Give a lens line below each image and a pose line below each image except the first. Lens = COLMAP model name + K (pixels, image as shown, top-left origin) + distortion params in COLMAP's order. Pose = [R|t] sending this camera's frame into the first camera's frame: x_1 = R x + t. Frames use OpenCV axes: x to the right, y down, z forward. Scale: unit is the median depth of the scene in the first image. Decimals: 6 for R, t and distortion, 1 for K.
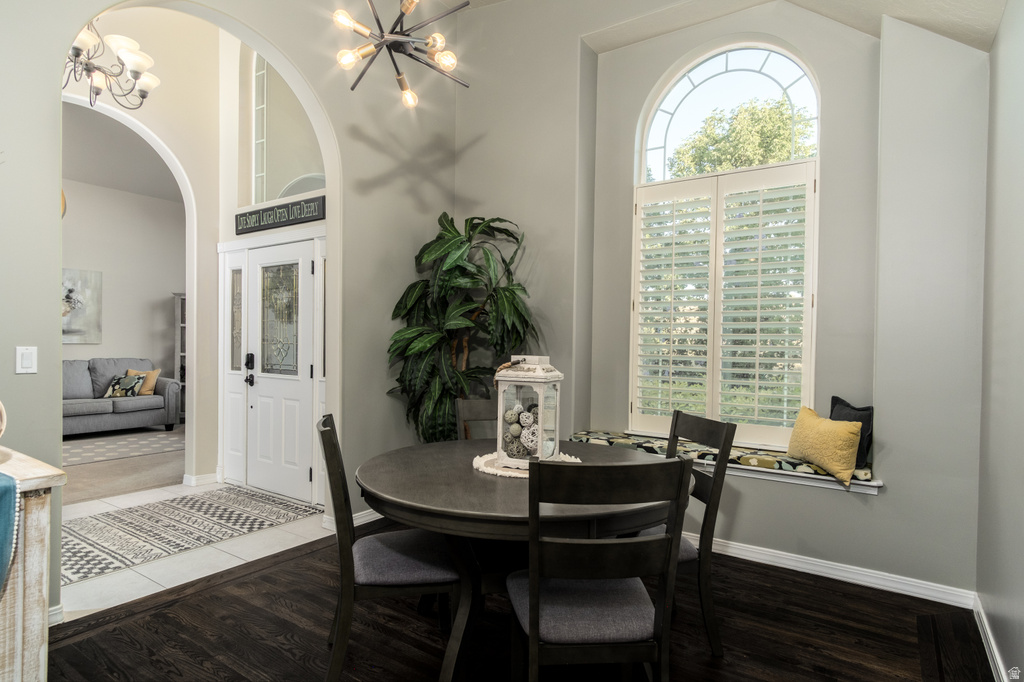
lens RADIAL K [[554.0, 0, 515.6], [0, 554.0, 356.6], [0, 0, 1]] dist [0.000573, 0.000826]
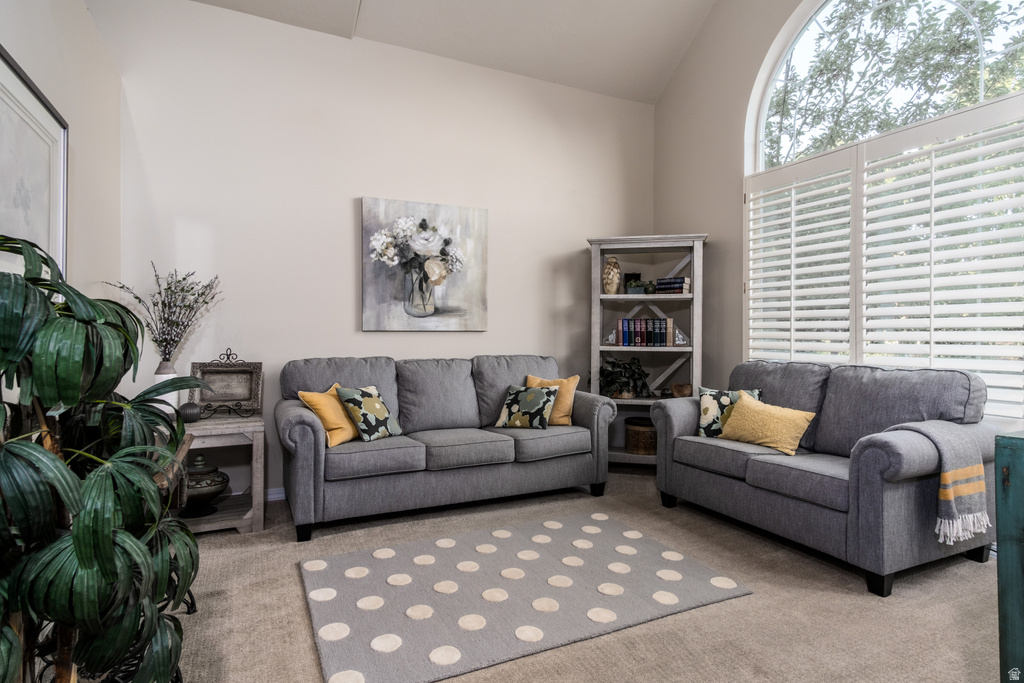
lens RADIAL K [[554.0, 0, 512.0], [0, 554.0, 338.7], [0, 0, 1]] dist [0.000573, 0.000826]
pose [[0.867298, -0.010078, -0.497687, -0.445822], [-0.000835, 0.999764, -0.021699, -0.002072], [0.497788, 0.019235, 0.867085, 0.519437]]
